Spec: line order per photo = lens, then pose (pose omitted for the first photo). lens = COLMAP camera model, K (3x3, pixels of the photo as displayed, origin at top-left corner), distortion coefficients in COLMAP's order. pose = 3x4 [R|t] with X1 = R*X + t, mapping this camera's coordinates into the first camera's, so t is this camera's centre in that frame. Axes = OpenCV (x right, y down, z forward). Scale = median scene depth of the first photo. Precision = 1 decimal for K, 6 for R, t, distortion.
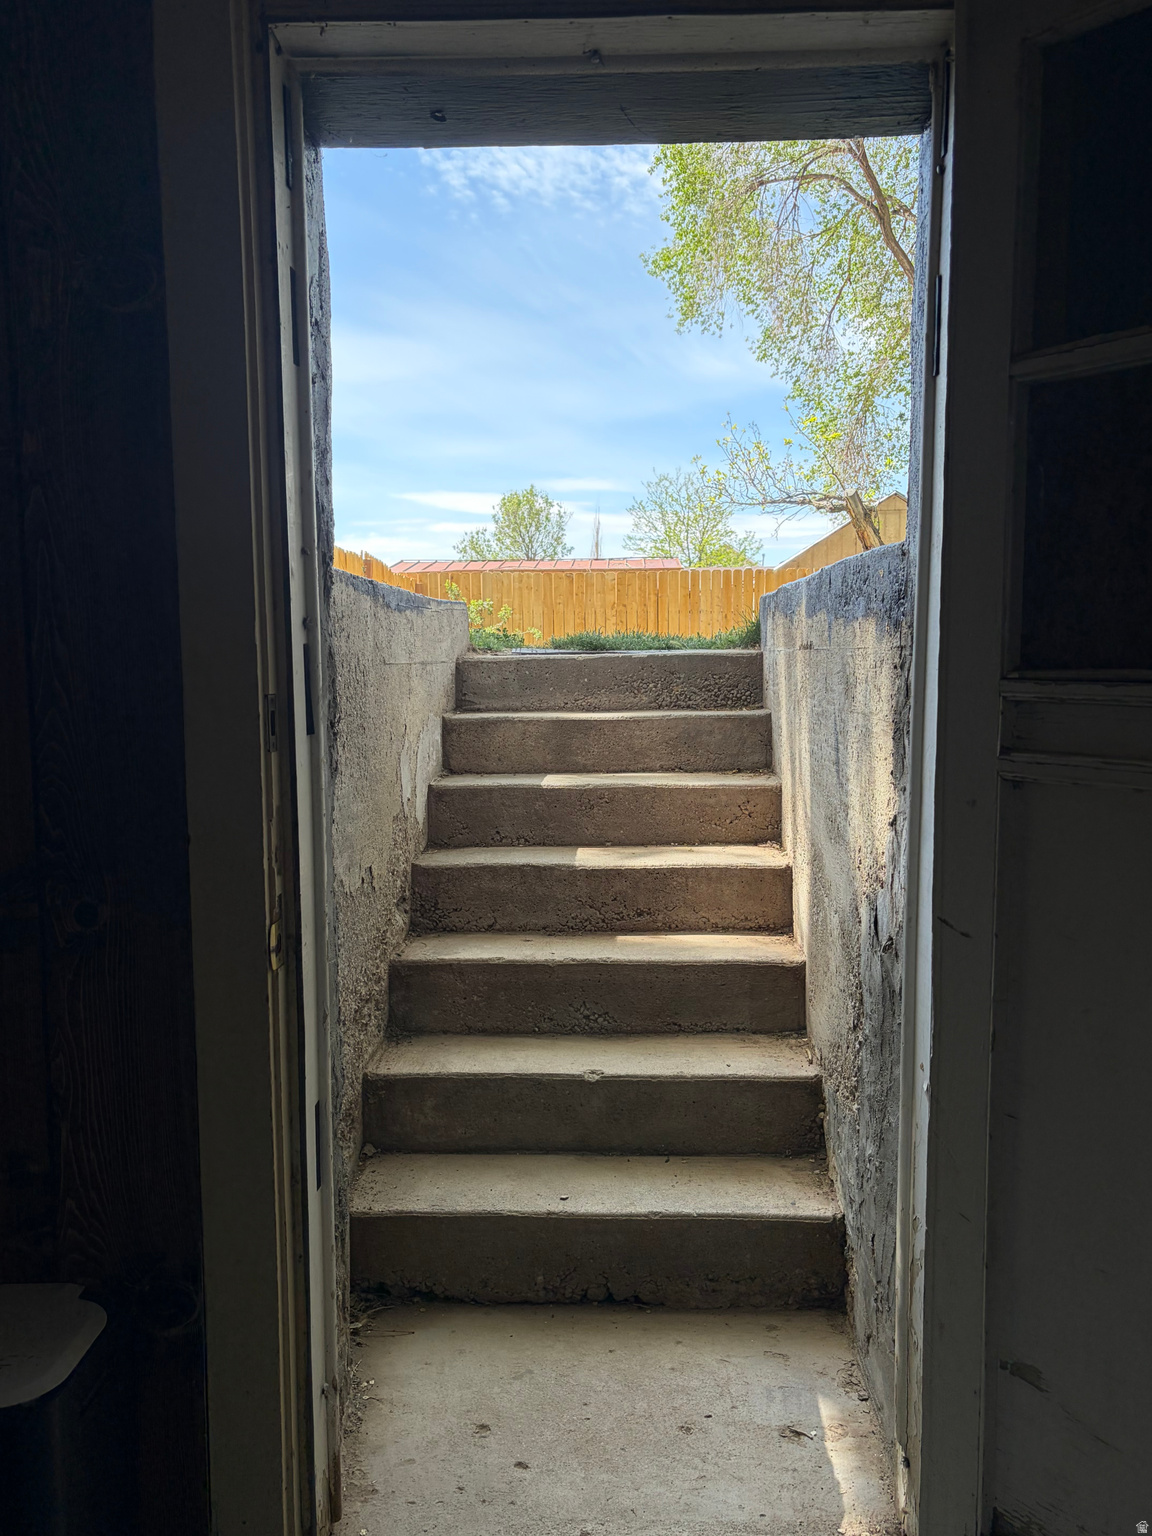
lens RADIAL K [[1310.2, 0, 577.8], [0, 1310.2, 767.1], [0, 0, 1]] dist [-0.007499, 0.045157]
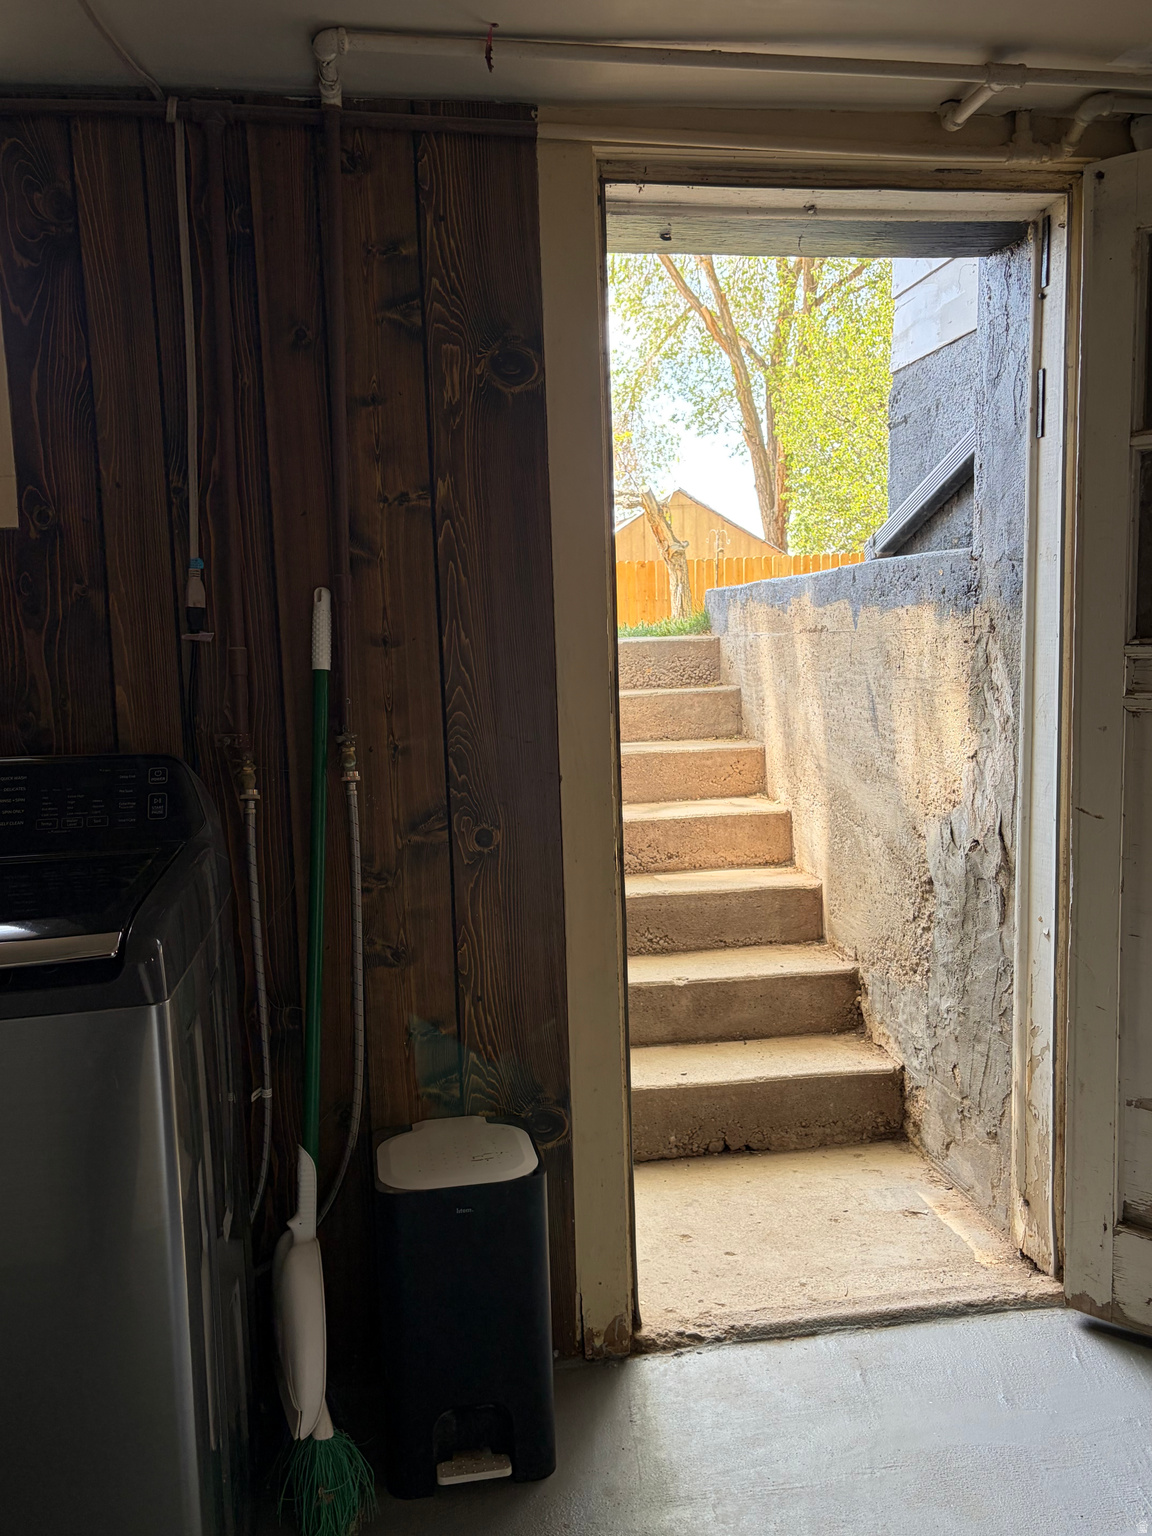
lens RADIAL K [[1310.2, 0, 574.2], [0, 1310.2, 765.0], [0, 0, 1]] dist [-0.007499, 0.045157]
pose [[0.982213, -0.040765, 0.183290, -0.308516], [0.039959, 0.999169, 0.008087, 0.017931], [-0.183468, -0.000619, 0.983026, -0.196835]]
